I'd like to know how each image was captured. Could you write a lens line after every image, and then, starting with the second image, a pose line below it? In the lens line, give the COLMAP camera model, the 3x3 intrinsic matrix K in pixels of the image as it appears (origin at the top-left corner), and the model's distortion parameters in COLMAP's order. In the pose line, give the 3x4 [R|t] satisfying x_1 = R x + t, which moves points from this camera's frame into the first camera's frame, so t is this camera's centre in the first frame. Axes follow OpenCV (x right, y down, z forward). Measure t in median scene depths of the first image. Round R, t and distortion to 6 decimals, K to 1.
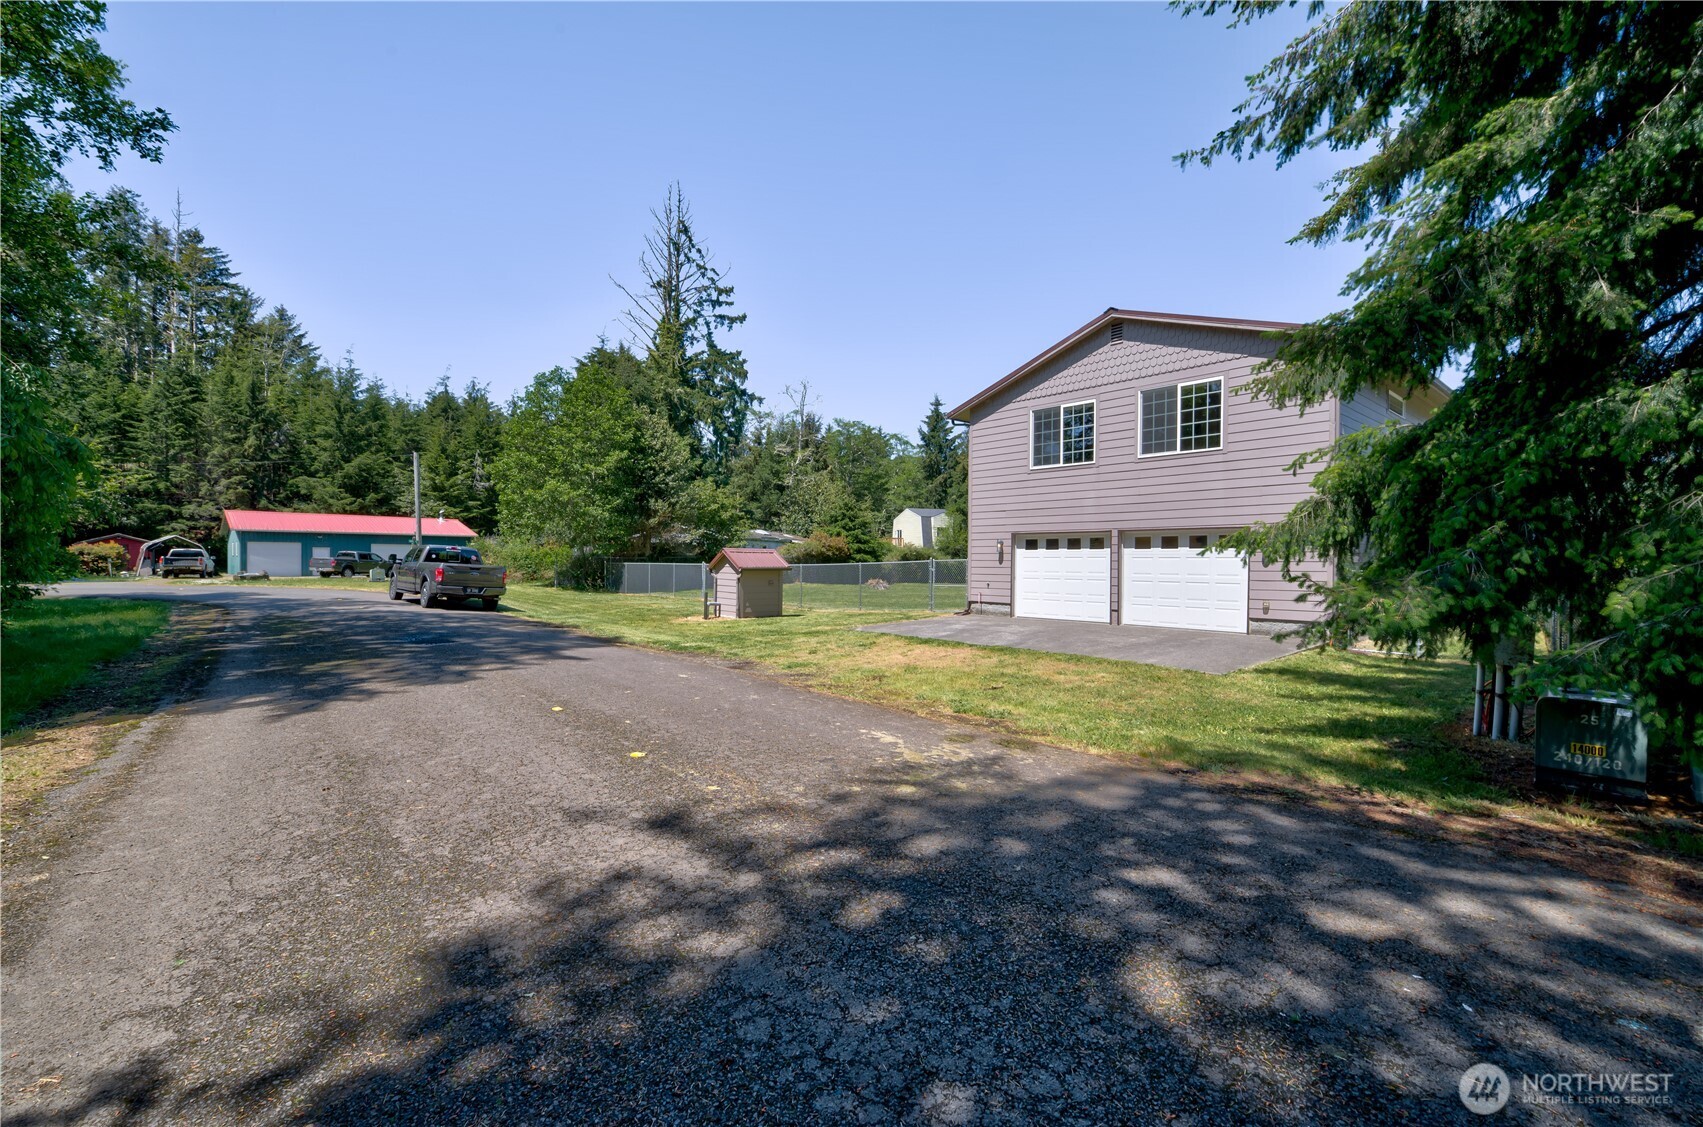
lens RADIAL K [[721.2, 0, 863.6], [0, 721.2, 575.8], [0, 0, 1]] dist [-0.009823, 0.003888]
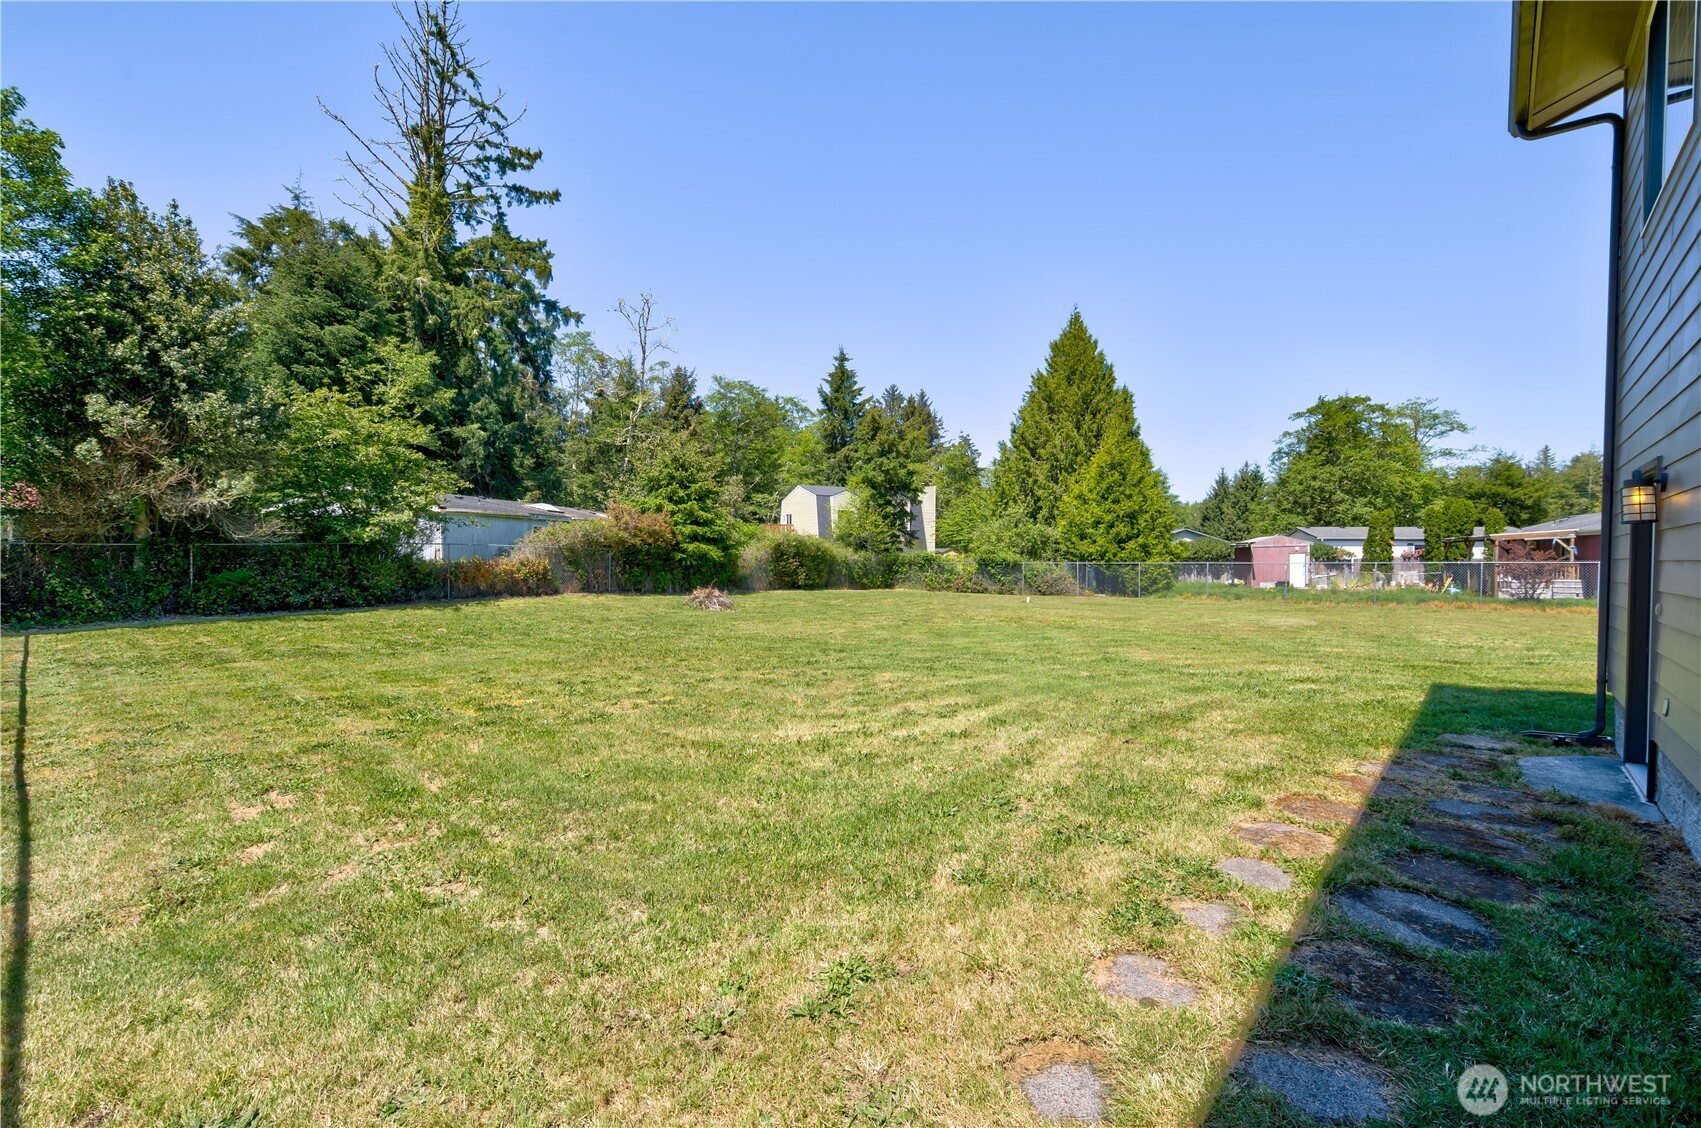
lens RADIAL K [[720.4, 0, 867.9], [0, 720.4, 562.3], [0, 0, 1]] dist [-0.009823, 0.003888]
pose [[0.992036, 0.005773, 0.125819, 0.044984], [-0.004182, 0.999908, -0.012903, -0.005883], [-0.125882, 0.012274, 0.991969, 0.306894]]
